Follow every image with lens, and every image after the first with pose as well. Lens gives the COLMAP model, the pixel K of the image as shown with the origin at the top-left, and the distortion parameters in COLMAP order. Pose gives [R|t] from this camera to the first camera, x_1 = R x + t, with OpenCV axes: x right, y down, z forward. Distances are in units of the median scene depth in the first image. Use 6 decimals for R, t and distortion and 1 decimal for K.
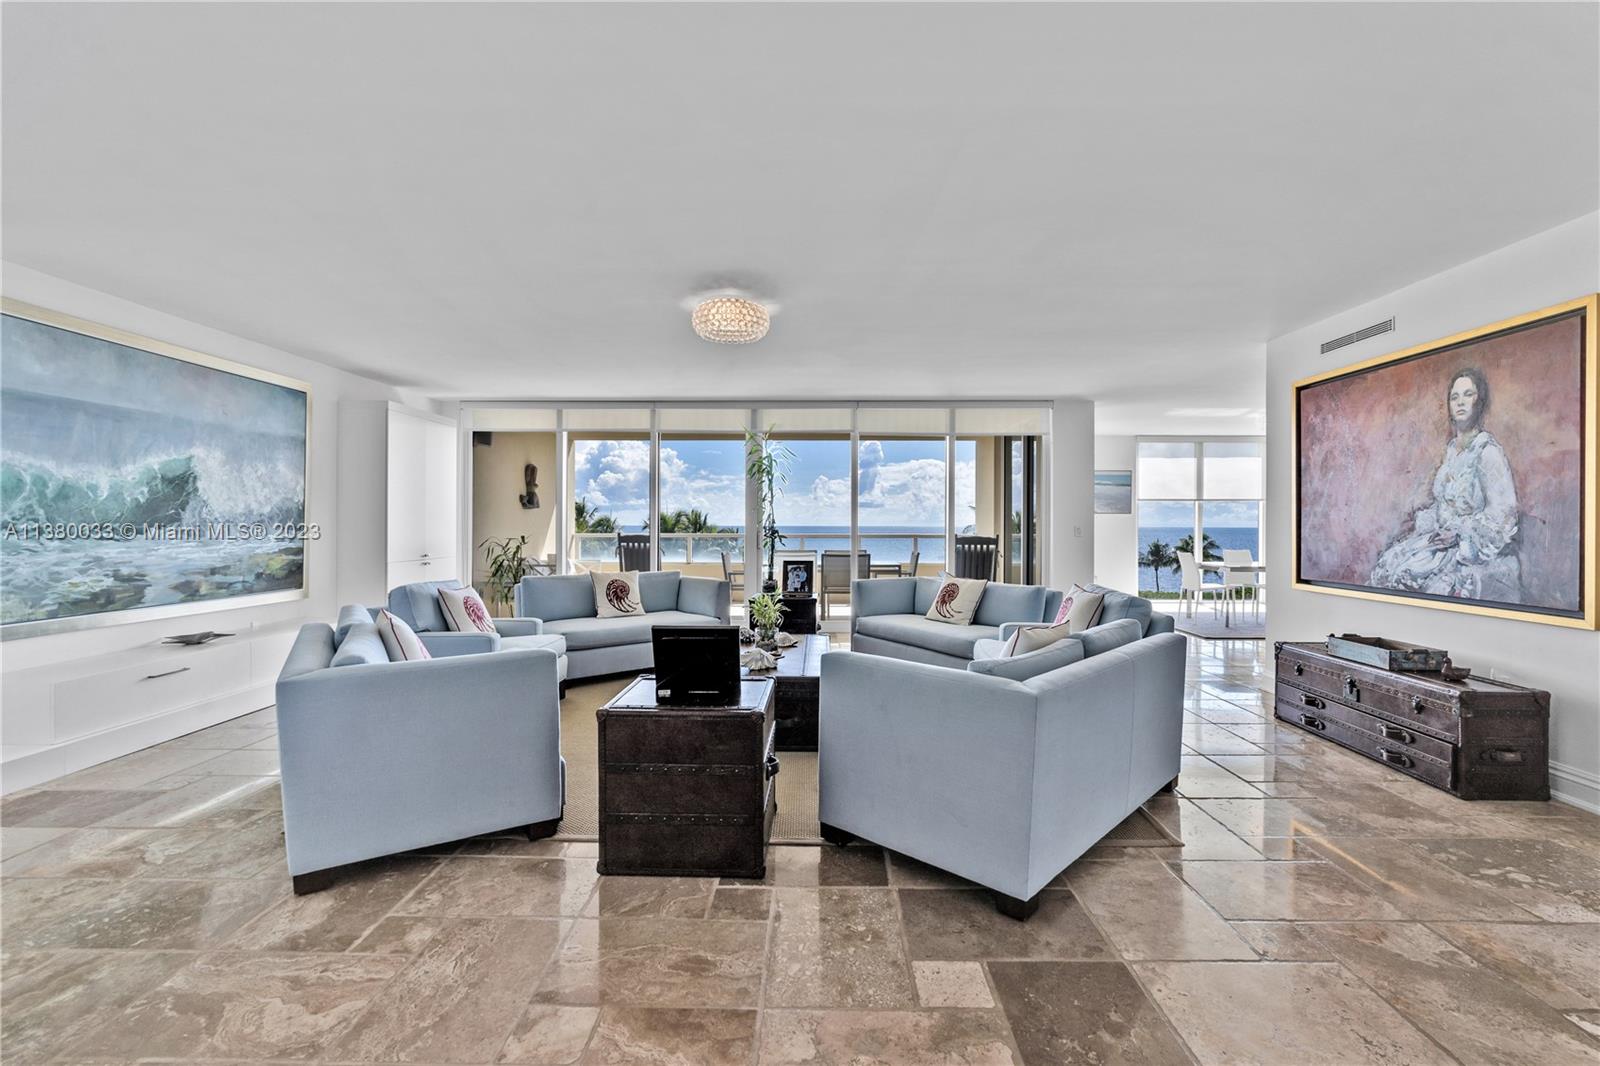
lens RADIAL K [[723.6, 0, 800.9], [0, 723.6, 521.8], [0, 0, 1]] dist [-0.002577, 0.000245]
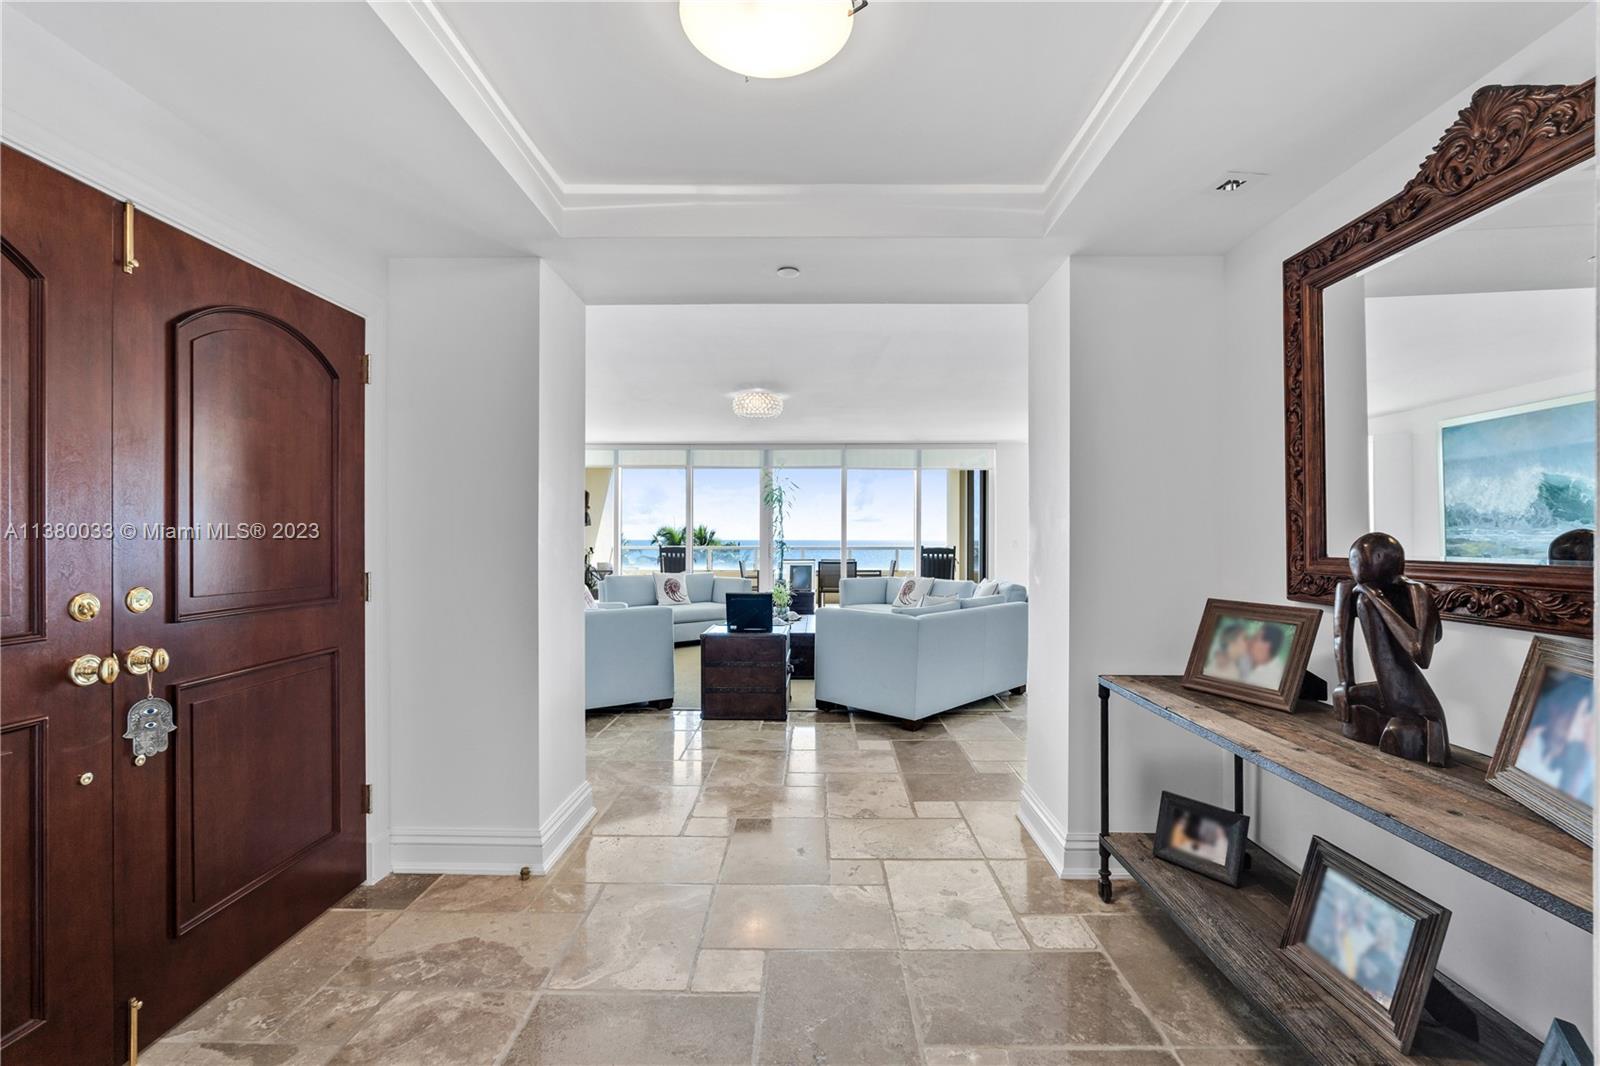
lens RADIAL K [[697.5, 0, 802.9], [0, 697.5, 547.9], [0, 0, 1]] dist [0.019171, 0.000411]
pose [[0.999989, -0.003367, 0.003117, -0.005943], [0.003312, 0.999846, 0.017220, -0.002409], [-0.003175, -0.017209, 0.999847, -0.480788]]
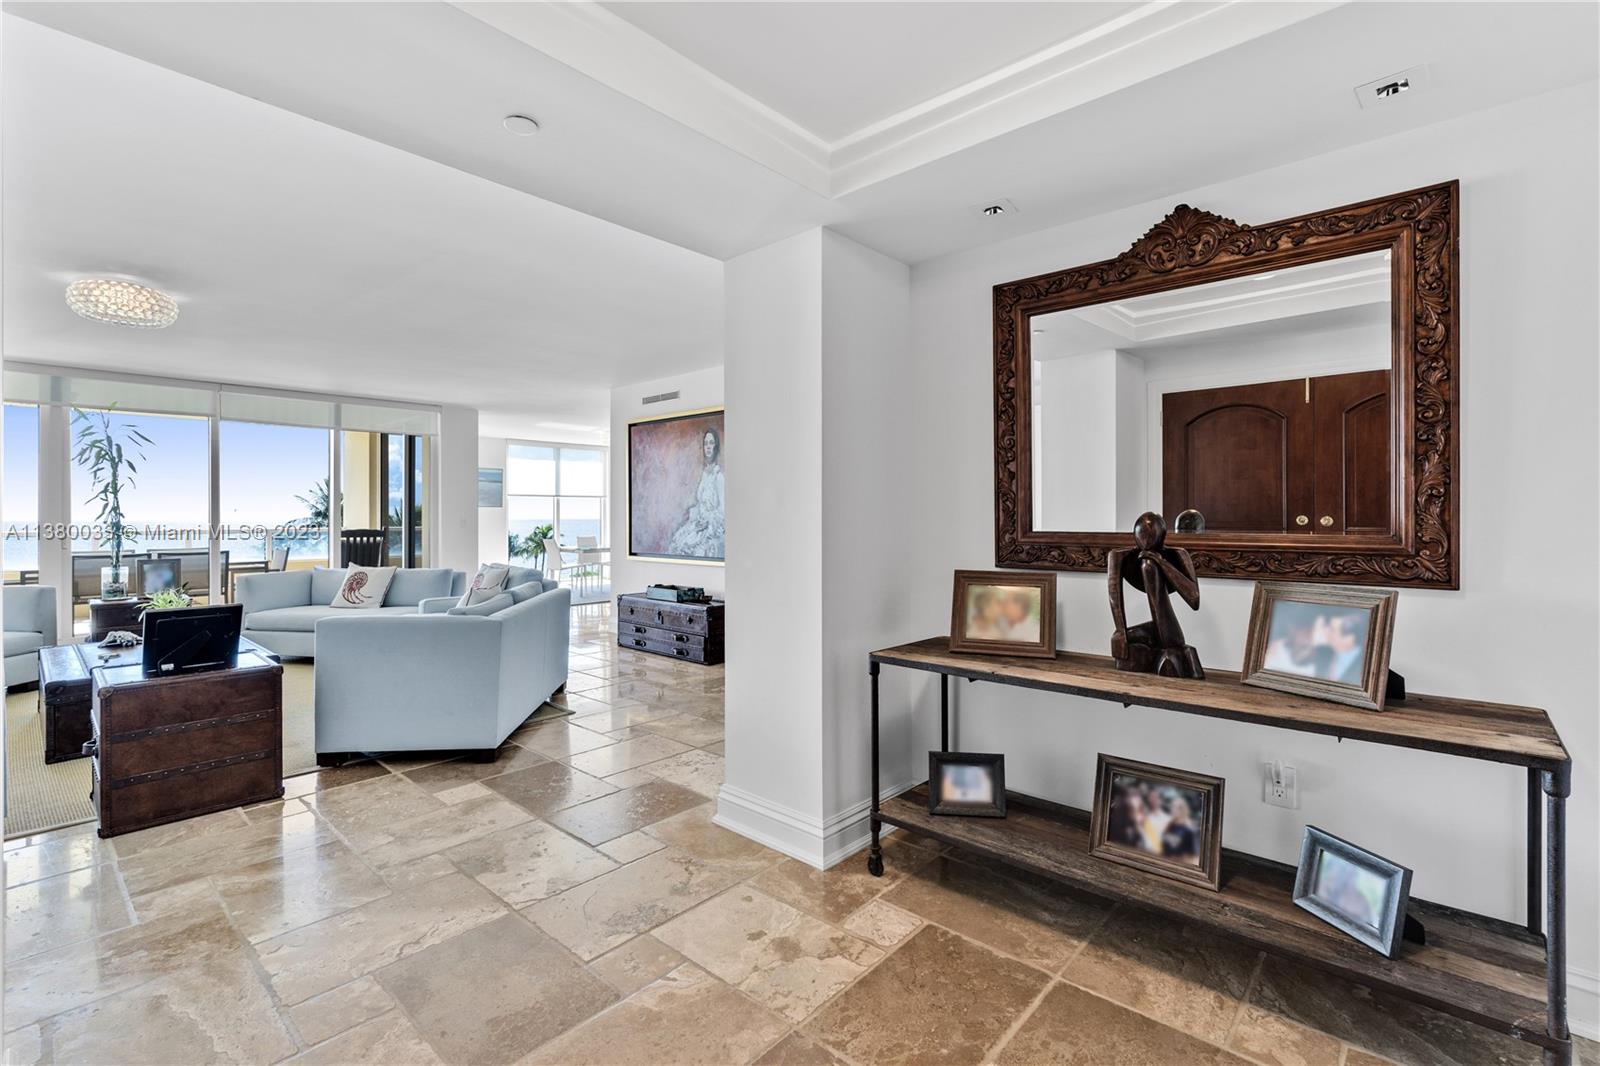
lens RADIAL K [[723.6, 0, 800.9], [0, 723.6, 521.8], [0, 0, 1]] dist [-0.002577, 0.000245]
pose [[0.666172, -0.010346, 0.745726, -0.213240], [0.001963, 0.999925, 0.012119, -0.002467], [-0.745795, -0.006610, 0.666142, -0.288564]]
